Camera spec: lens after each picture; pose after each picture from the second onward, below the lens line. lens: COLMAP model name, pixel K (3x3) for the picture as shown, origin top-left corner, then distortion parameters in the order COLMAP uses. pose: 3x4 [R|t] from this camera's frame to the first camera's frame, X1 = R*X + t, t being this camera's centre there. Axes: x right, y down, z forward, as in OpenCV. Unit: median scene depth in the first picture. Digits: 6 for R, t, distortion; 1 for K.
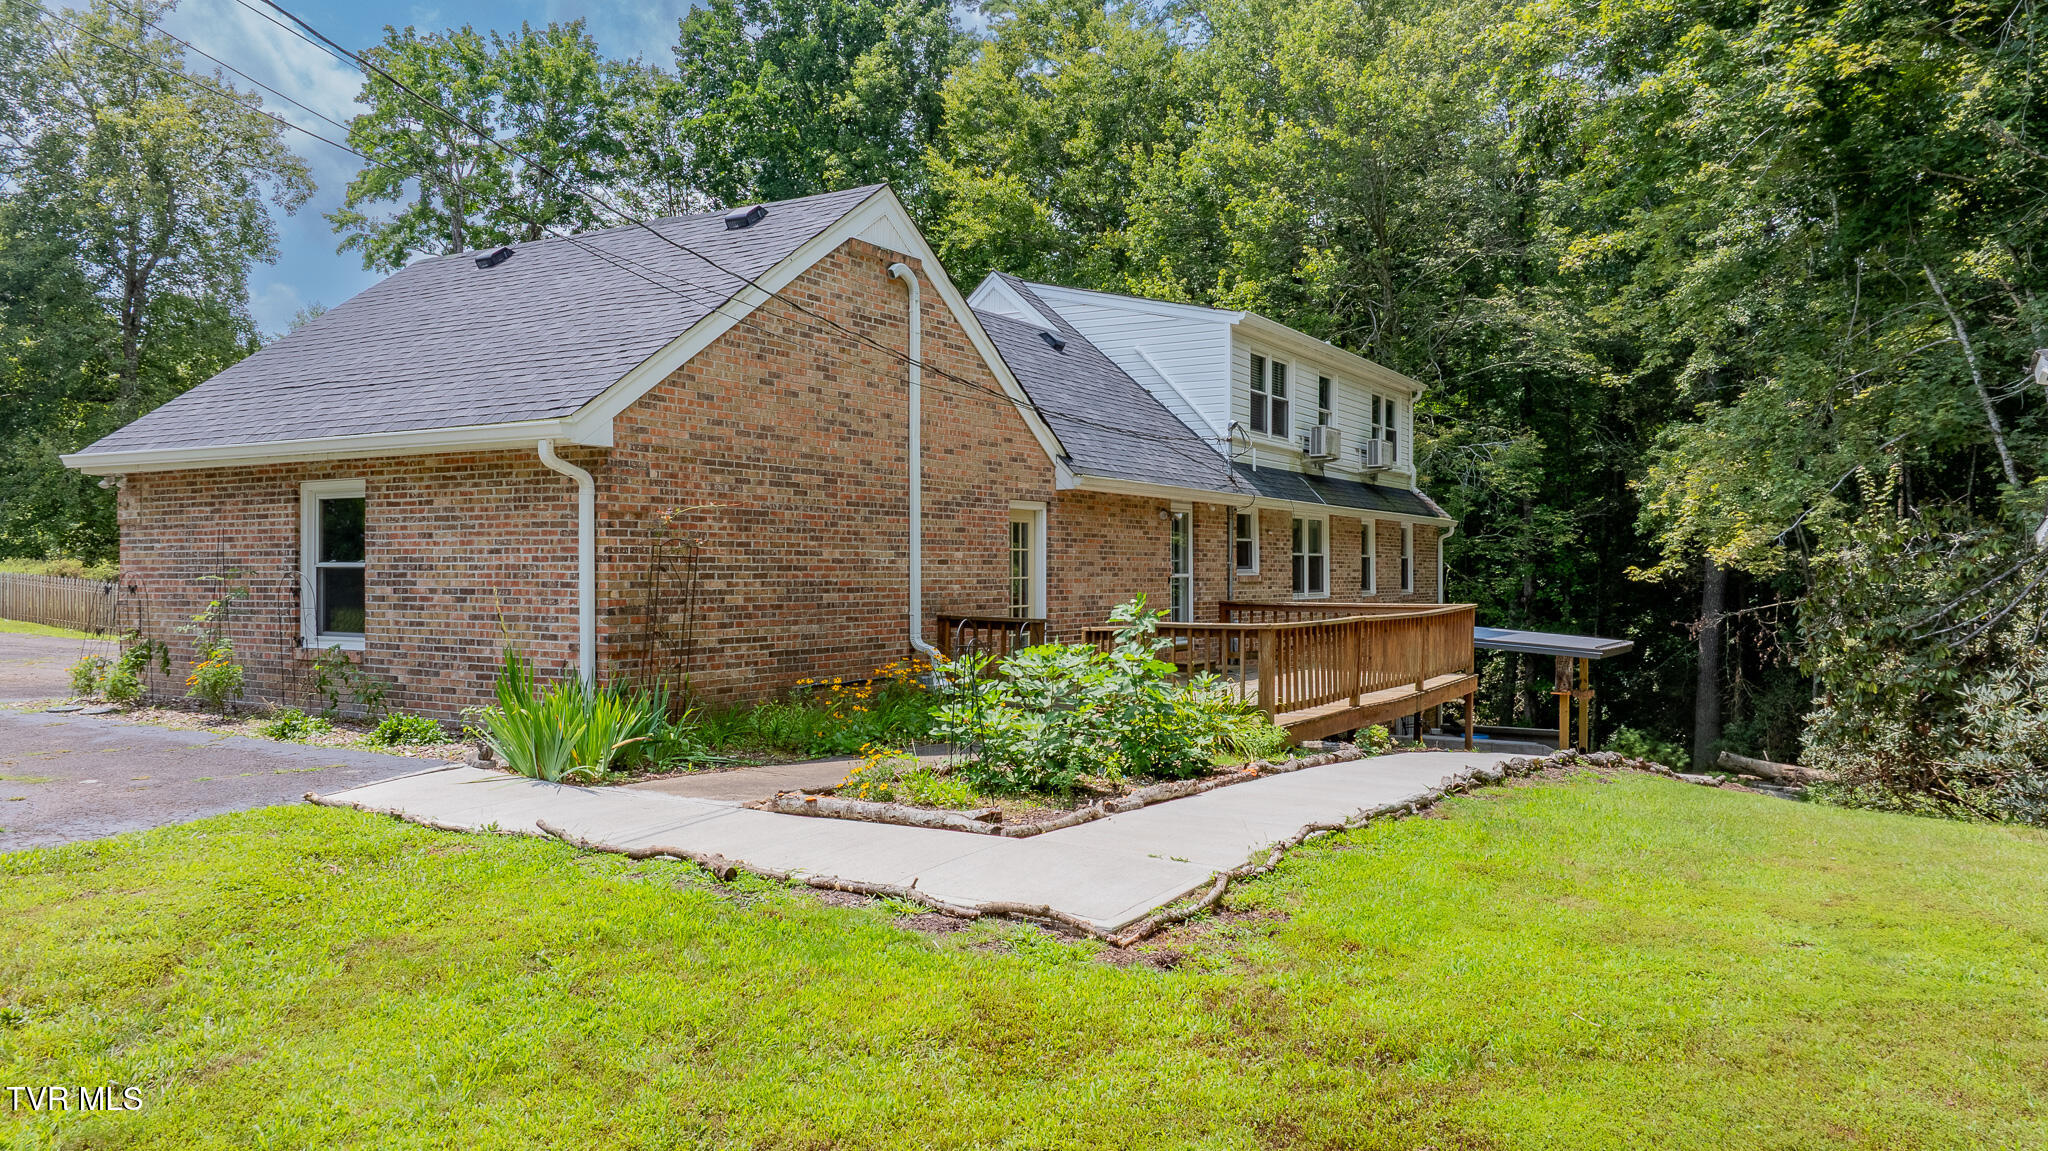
lens RADIAL K [[1484.3, 0, 1040.3], [0, 1484.3, 571.7], [0, 0, 1]] dist [-0.024895, 0.003543]
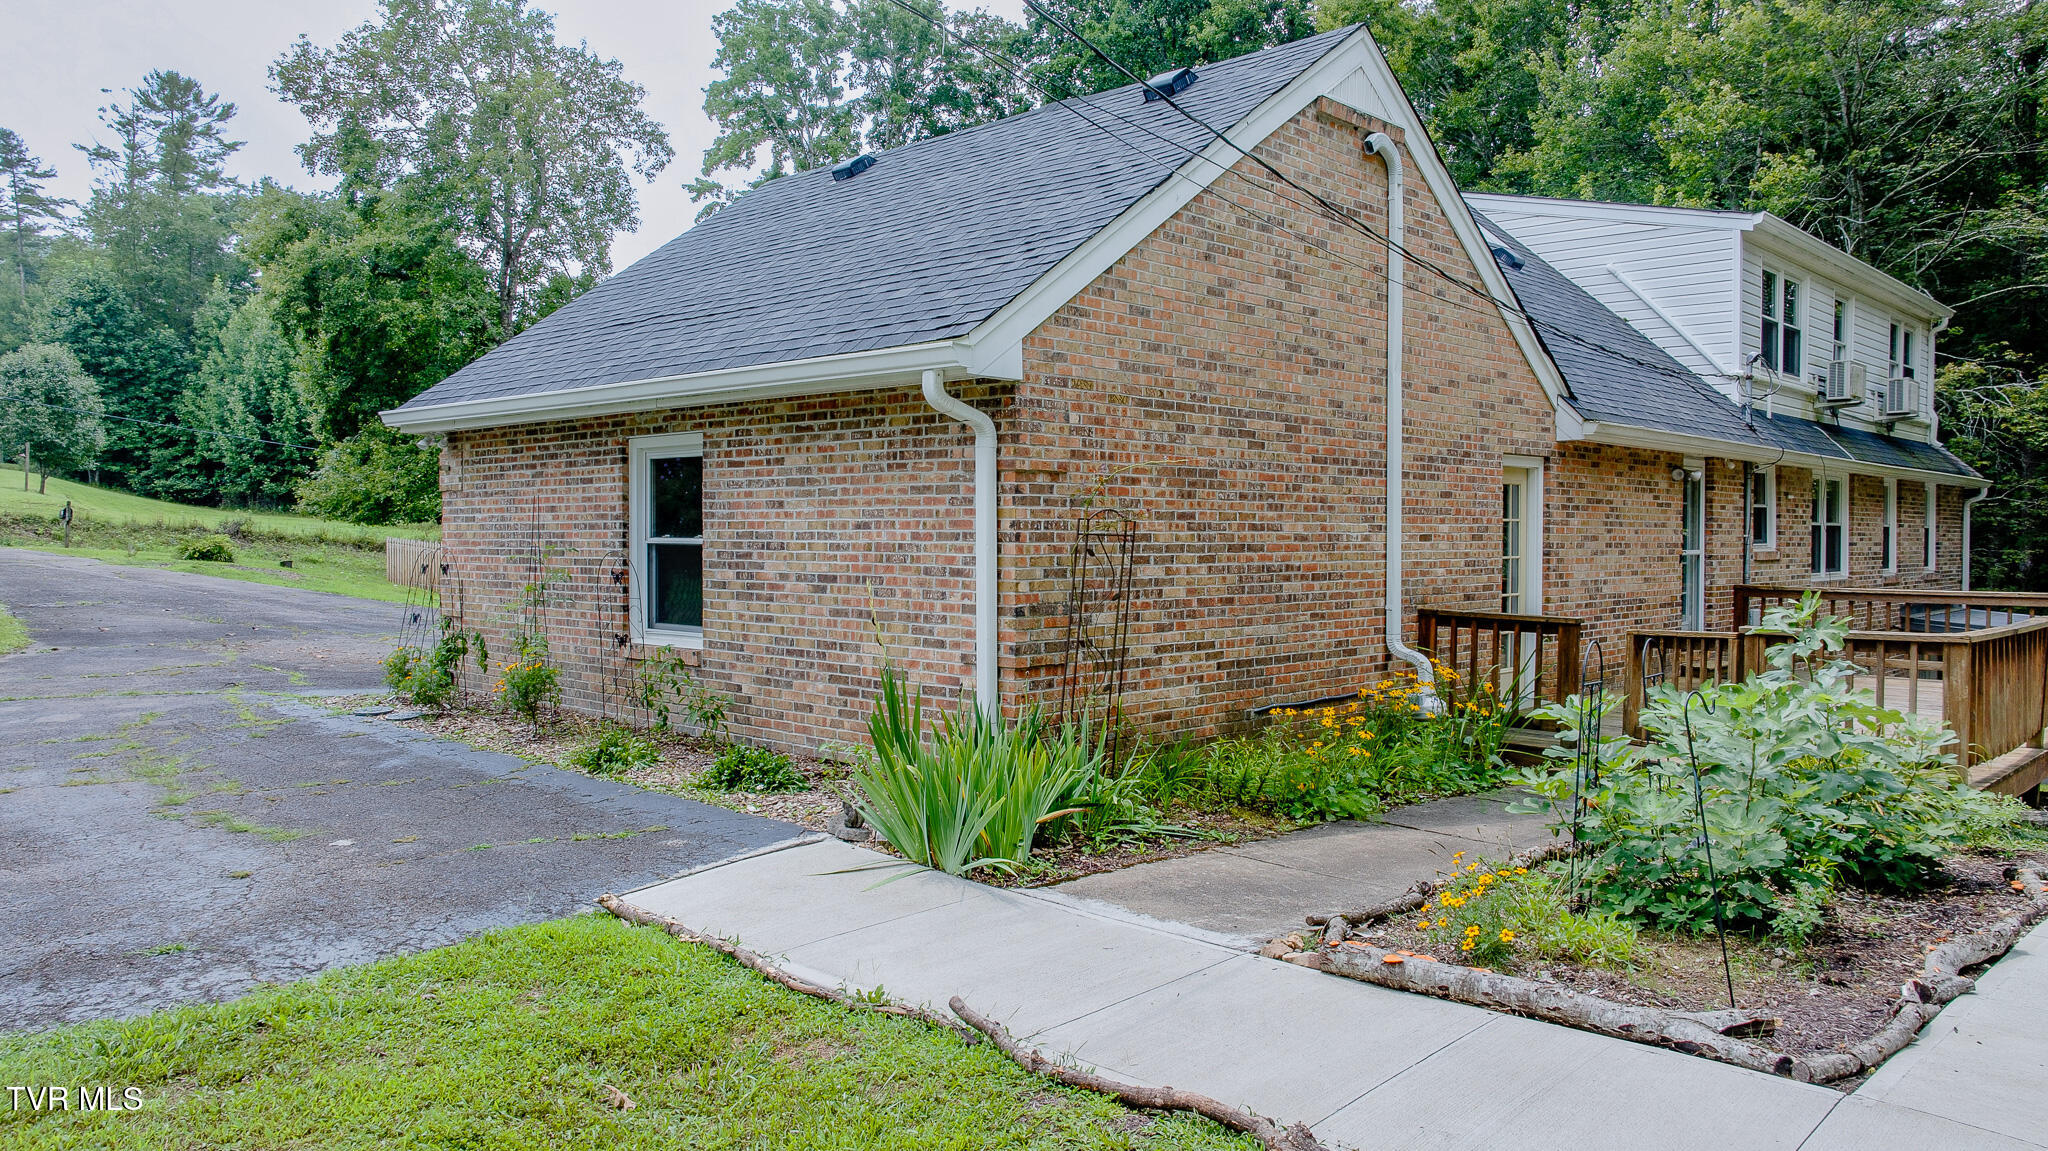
lens RADIAL K [[1445.4, 0, 1015.5], [0, 1445.4, 572.4], [0, 0, 1]] dist [-0.003915, -0.002919]
pose [[0.973009, 0.009052, -0.230588, -0.101440], [-0.003124, 0.999656, 0.026060, -0.007626], [0.230745, -0.024636, 0.972702, 0.249932]]
